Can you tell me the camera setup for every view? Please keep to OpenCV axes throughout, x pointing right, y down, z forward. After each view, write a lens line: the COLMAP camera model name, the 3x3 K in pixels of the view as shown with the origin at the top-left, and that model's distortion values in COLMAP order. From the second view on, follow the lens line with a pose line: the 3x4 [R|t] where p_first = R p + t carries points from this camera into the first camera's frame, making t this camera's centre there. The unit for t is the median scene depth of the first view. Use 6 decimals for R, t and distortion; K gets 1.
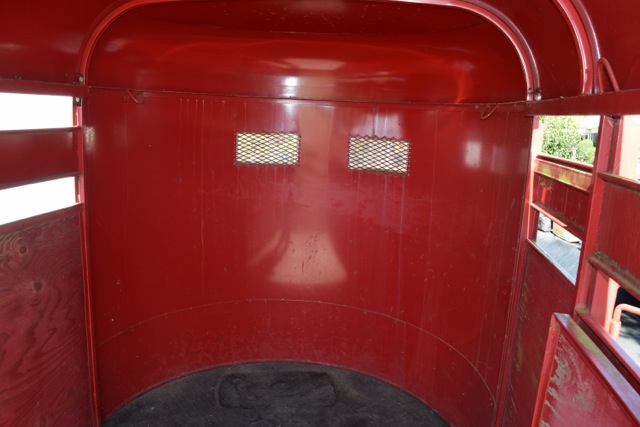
lens RADIAL K [[503.7, 0, 320.0], [0, 503.7, 213.5], [0, 0, 1]] dist [-0.095553, 0.020401]
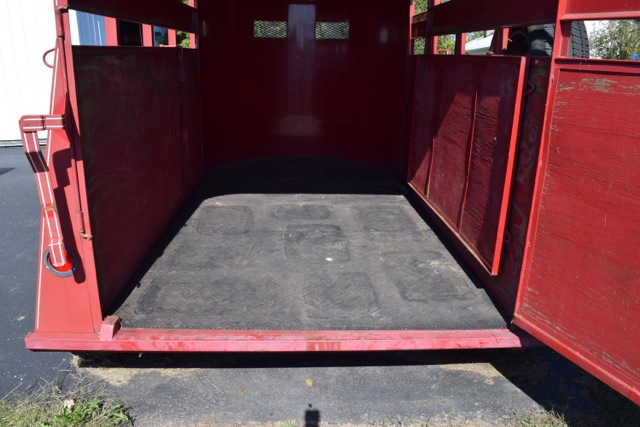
lens RADIAL K [[503.7, 0, 320.0], [0, 503.7, 213.5], [0, 0, 1]] dist [-0.095553, 0.020401]
pose [[0.976719, -0.087789, 0.195738, -0.346489], [0.064002, 0.990127, 0.124706, 0.318991], [-0.204753, -0.109275, 0.972695, -0.848340]]
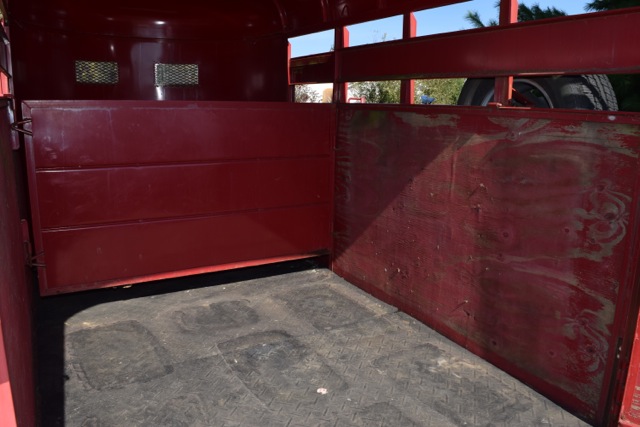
lens RADIAL K [[503.7, 0, 320.0], [0, 503.7, 213.5], [0, 0, 1]] dist [-0.095553, 0.020401]
pose [[0.771830, -0.164957, 0.614058, -0.539232], [0.138597, 0.986185, 0.090716, 0.220668], [-0.620539, 0.015089, 0.784030, -0.434610]]
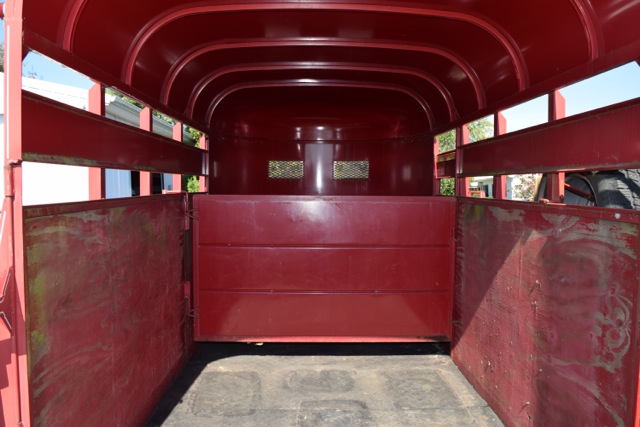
lens RADIAL K [[503.7, 0, 320.0], [0, 503.7, 213.5], [0, 0, 1]] dist [-0.095553, 0.020401]
pose [[0.983042, -0.048324, 0.176898, -0.310040], [0.071842, 0.989031, -0.129058, 0.253509], [-0.168721, 0.139578, 0.975731, -0.677885]]
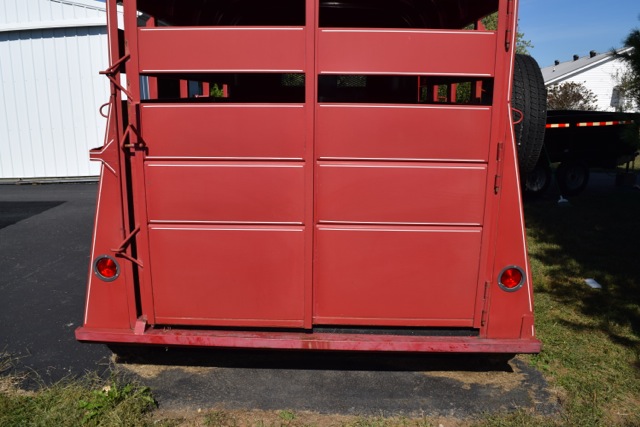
lens RADIAL K [[503.7, 0, 320.0], [0, 503.7, 213.5], [0, 0, 1]] dist [-0.095553, 0.020401]
pose [[0.990317, -0.062886, 0.123766, -0.300484], [0.058298, 0.997483, 0.040350, 0.338262], [-0.125992, -0.032744, 0.991491, -1.026009]]
